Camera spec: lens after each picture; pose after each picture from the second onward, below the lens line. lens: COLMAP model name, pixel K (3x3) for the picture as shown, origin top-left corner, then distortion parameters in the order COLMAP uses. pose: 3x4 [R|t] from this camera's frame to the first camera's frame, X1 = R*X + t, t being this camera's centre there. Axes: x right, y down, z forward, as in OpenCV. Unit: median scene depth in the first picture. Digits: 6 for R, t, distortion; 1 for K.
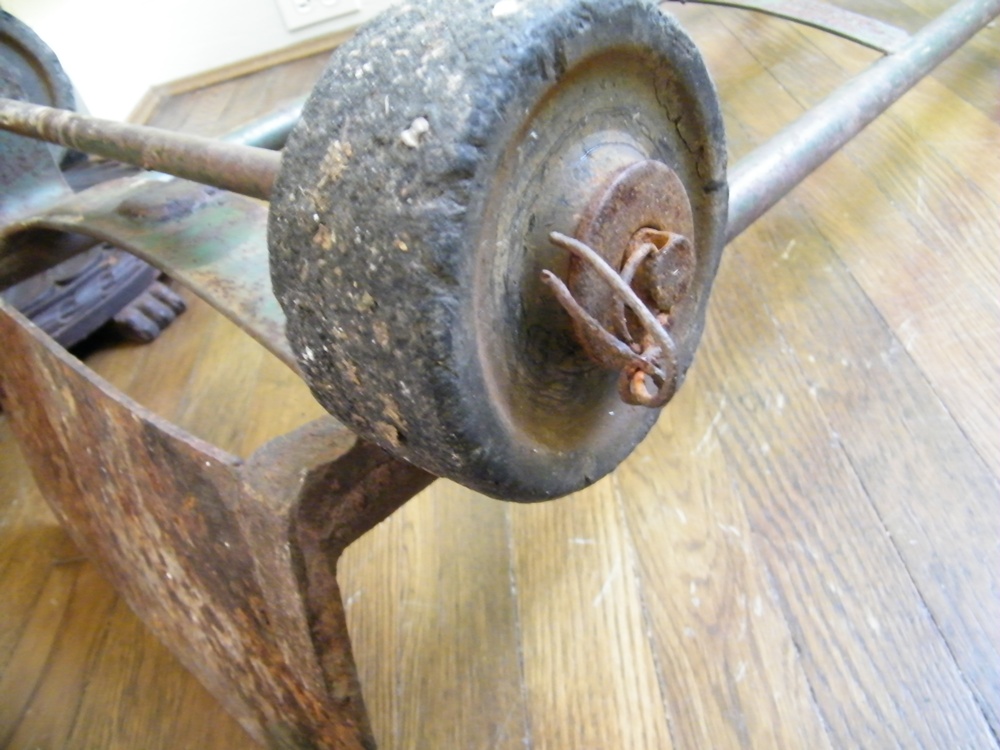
lens RADIAL K [[839.8, 0, 520.0], [0, 839.8, 370.2], [0, 0, 1]] dist [-0.195309, 0.155051]
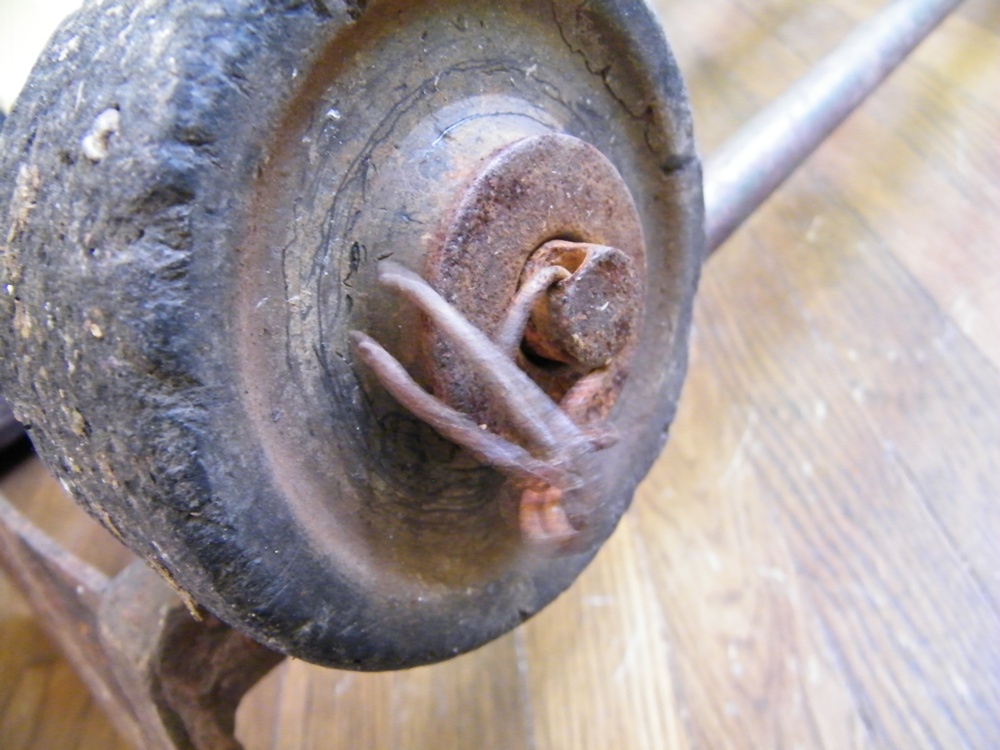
lens RADIAL K [[839.8, 0, 520.0], [0, 839.8, 370.2], [0, 0, 1]] dist [-0.195309, 0.155051]
pose [[0.993518, -0.100279, -0.053534, 0.131367], [0.100059, 0.994958, -0.006766, -0.062108], [0.053943, 0.001366, 0.998543, 0.318919]]
